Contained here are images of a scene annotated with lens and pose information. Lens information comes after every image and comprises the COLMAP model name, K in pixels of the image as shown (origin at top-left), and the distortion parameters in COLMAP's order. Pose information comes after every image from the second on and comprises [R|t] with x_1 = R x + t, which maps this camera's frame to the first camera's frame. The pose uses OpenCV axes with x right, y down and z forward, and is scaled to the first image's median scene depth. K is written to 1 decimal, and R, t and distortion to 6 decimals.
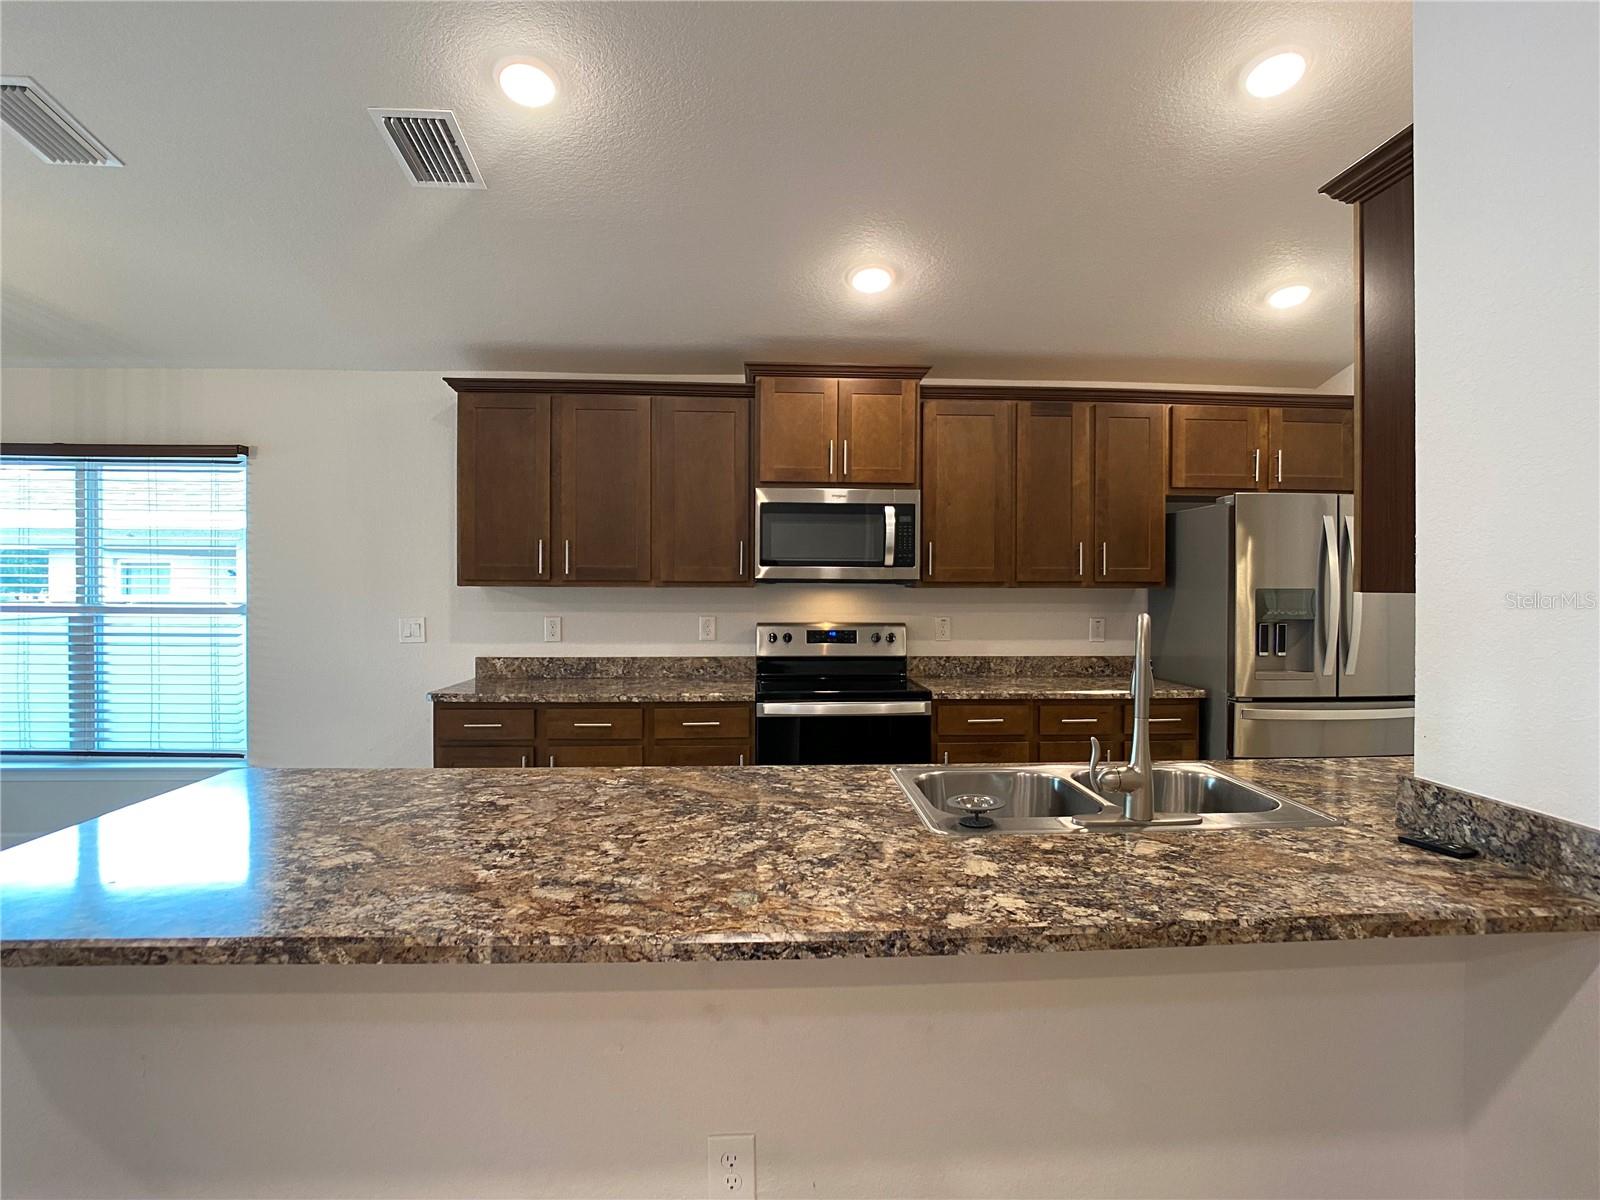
lens RADIAL K [[821.5, 0, 797.6], [0, 821.5, 588.2], [0, 0, 1]] dist [-0.033106, 0.000652]
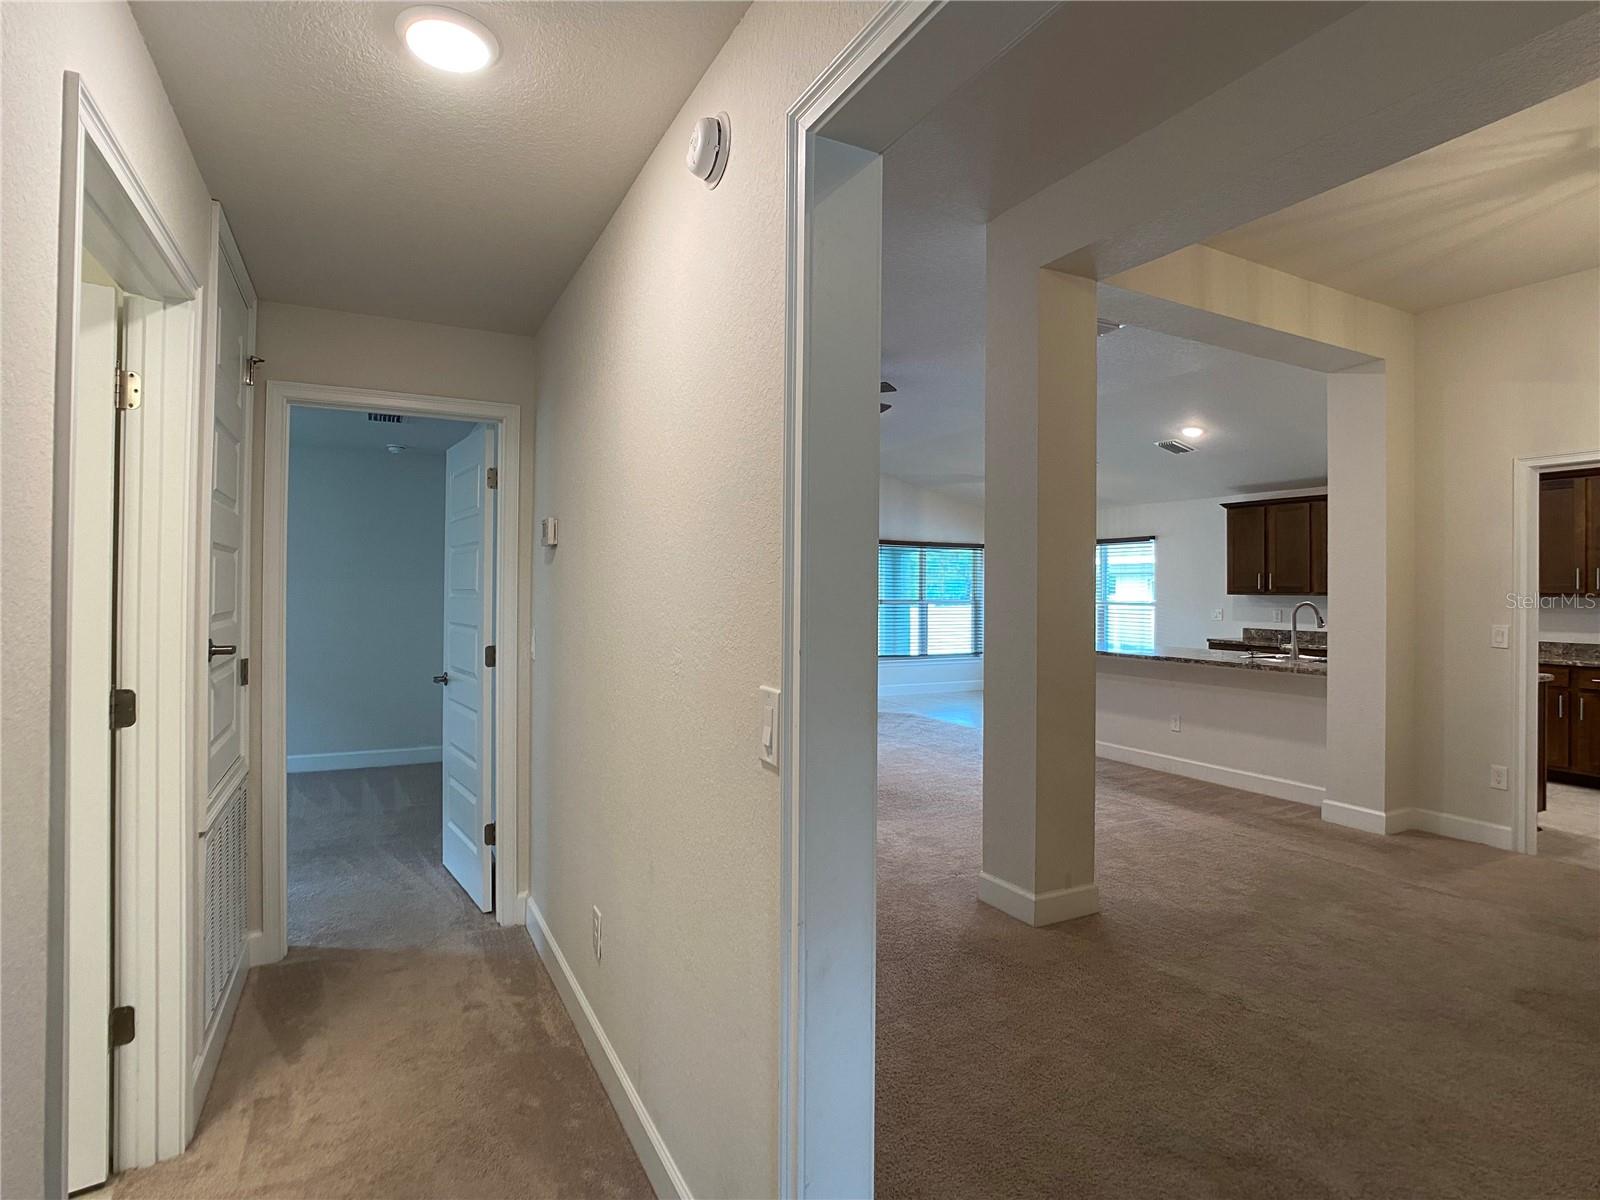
lens RADIAL K [[826.3, 0, 798.9], [0, 826.3, 590.9], [0, 0, 1]] dist [-0.065659, 0.027687]
pose [[0.407392, 0.001183, -0.913253, 1.098307], [-0.012001, 0.999920, -0.004058, 0.010926], [0.913175, 0.012613, 0.407374, -0.948918]]
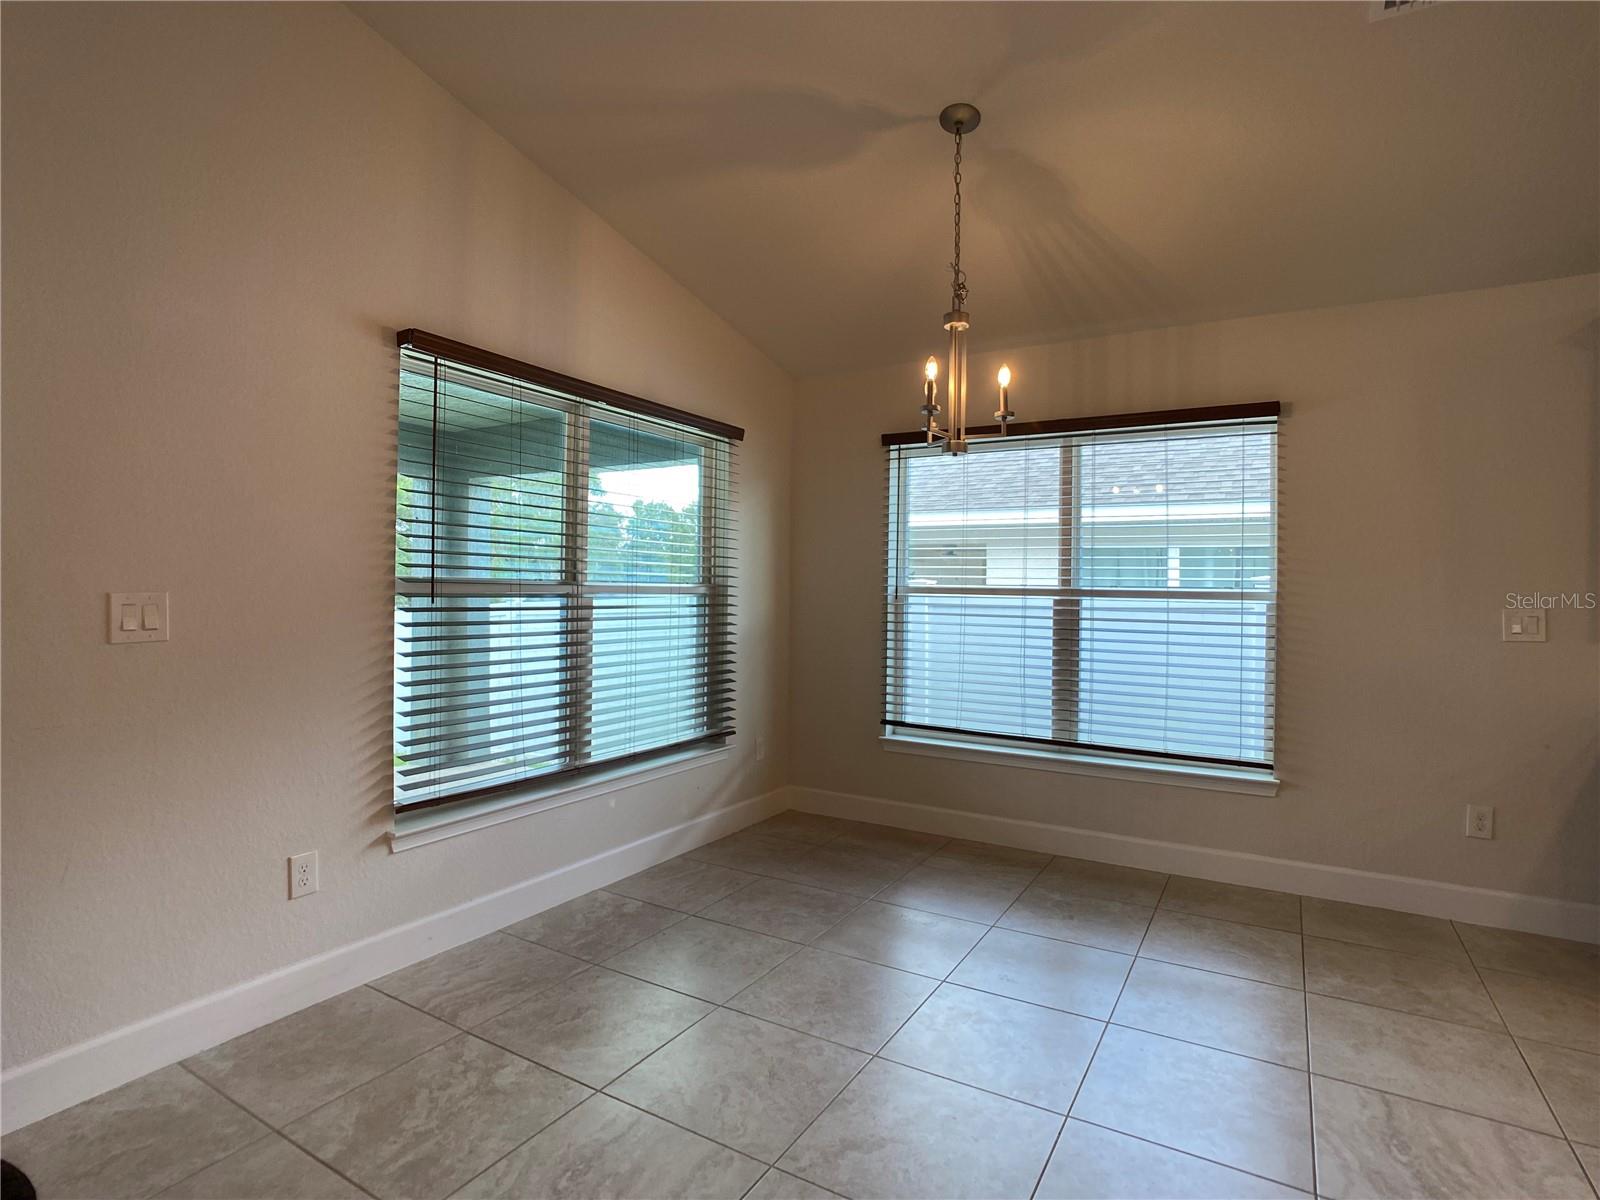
lens RADIAL K [[821.5, 0, 797.6], [0, 821.5, 588.2], [0, 0, 1]] dist [-0.033106, 0.000652]
pose [[0.827917, 0.008002, -0.560793, -0.624438], [-0.017769, 0.999771, -0.011967, 0.039192], [0.560568, 0.019873, 0.827870, 0.013826]]
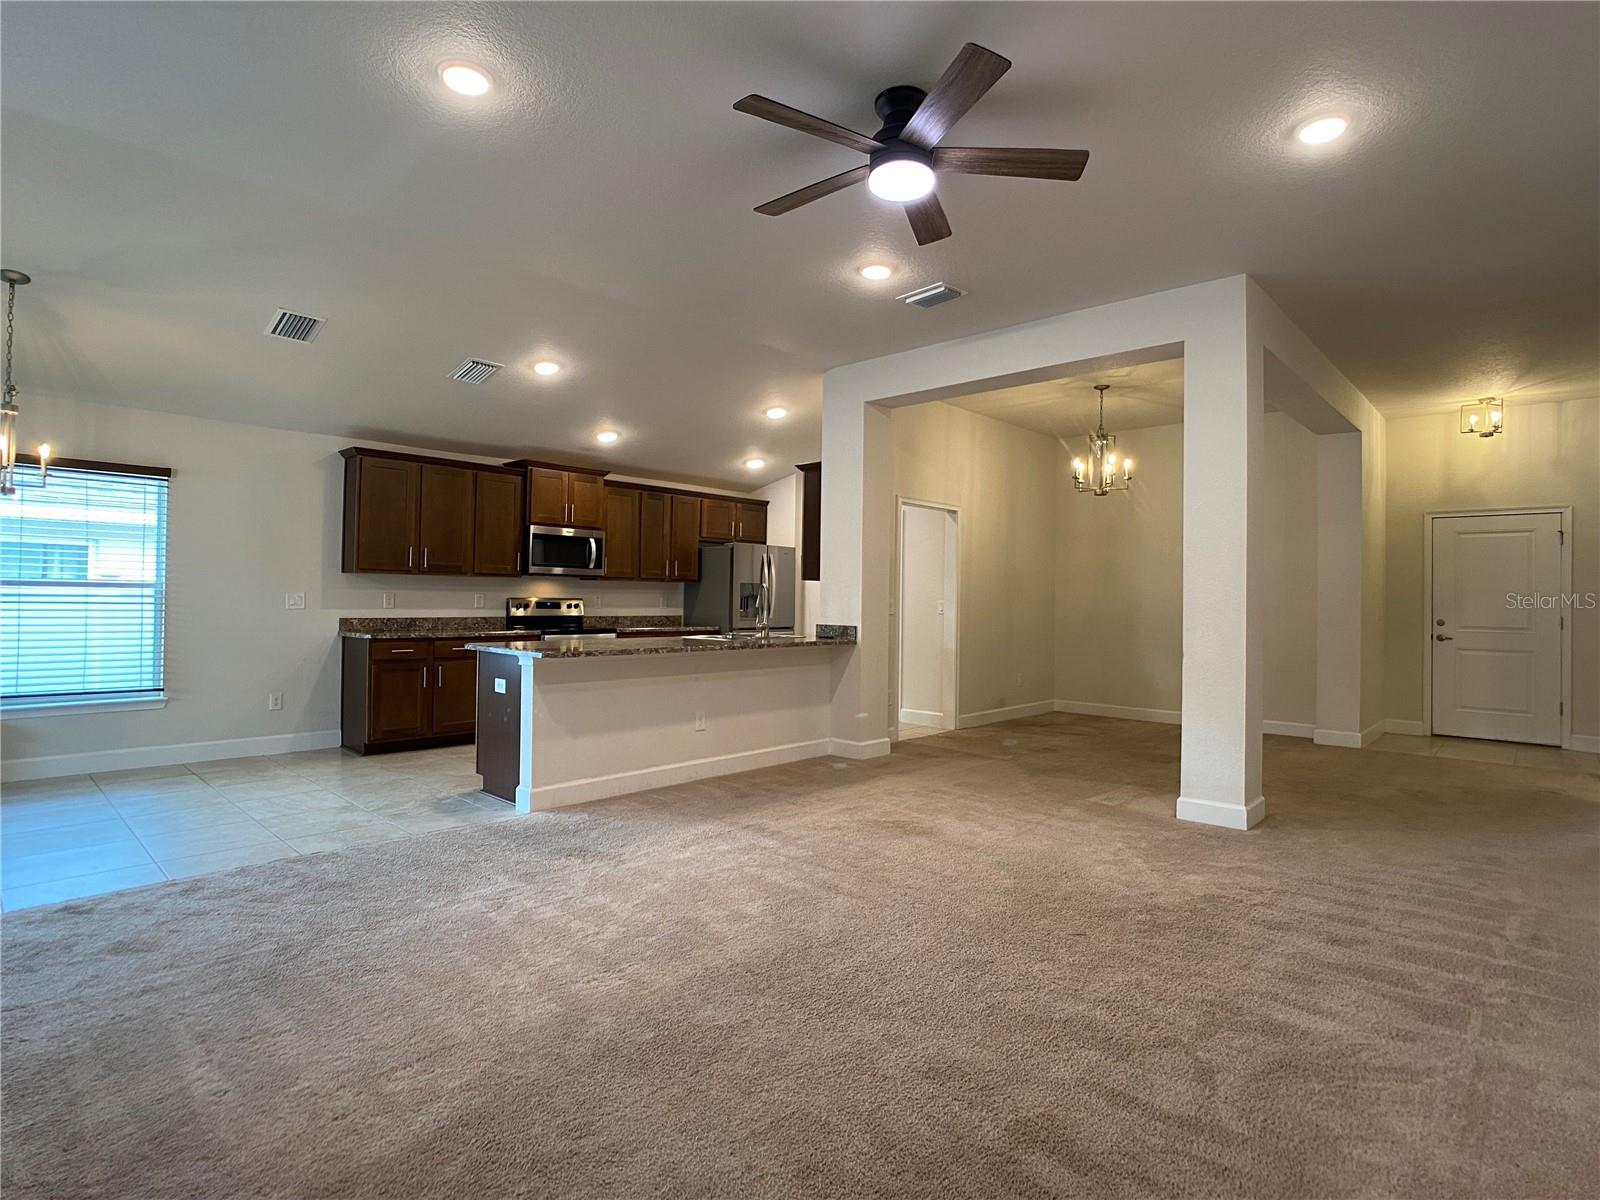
lens RADIAL K [[821.5, 0, 797.6], [0, 821.5, 588.2], [0, 0, 1]] dist [-0.033106, 0.000652]
pose [[0.728361, 0.015486, 0.685019, -0.845626], [-0.008314, 0.999871, -0.013765, 0.042328], [-0.685143, 0.004330, 0.728395, -0.765402]]
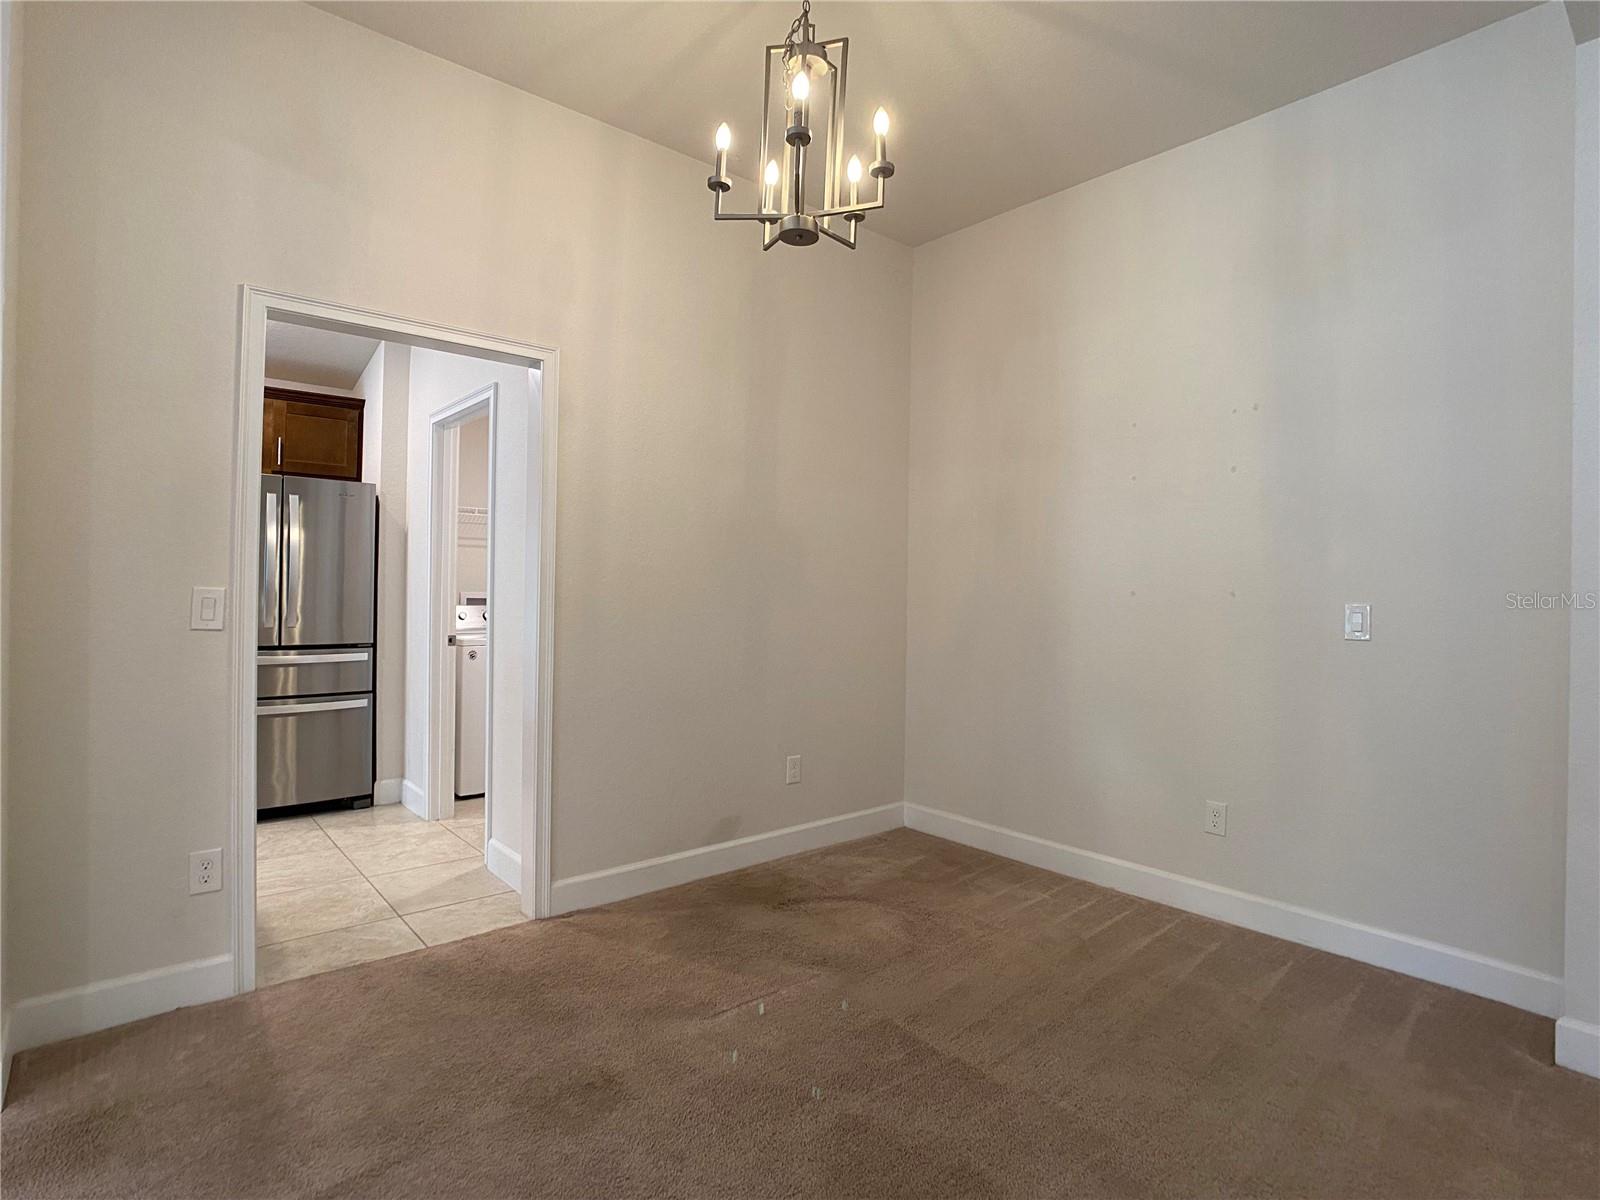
lens RADIAL K [[826.3, 0, 798.9], [0, 826.3, 590.9], [0, 0, 1]] dist [-0.065659, 0.027687]
pose [[0.793708, 0.009384, 0.608227, 0.479781], [-0.010645, 0.999942, -0.001537, 0.041151], [-0.608206, -0.005255, 0.793762, -0.354582]]
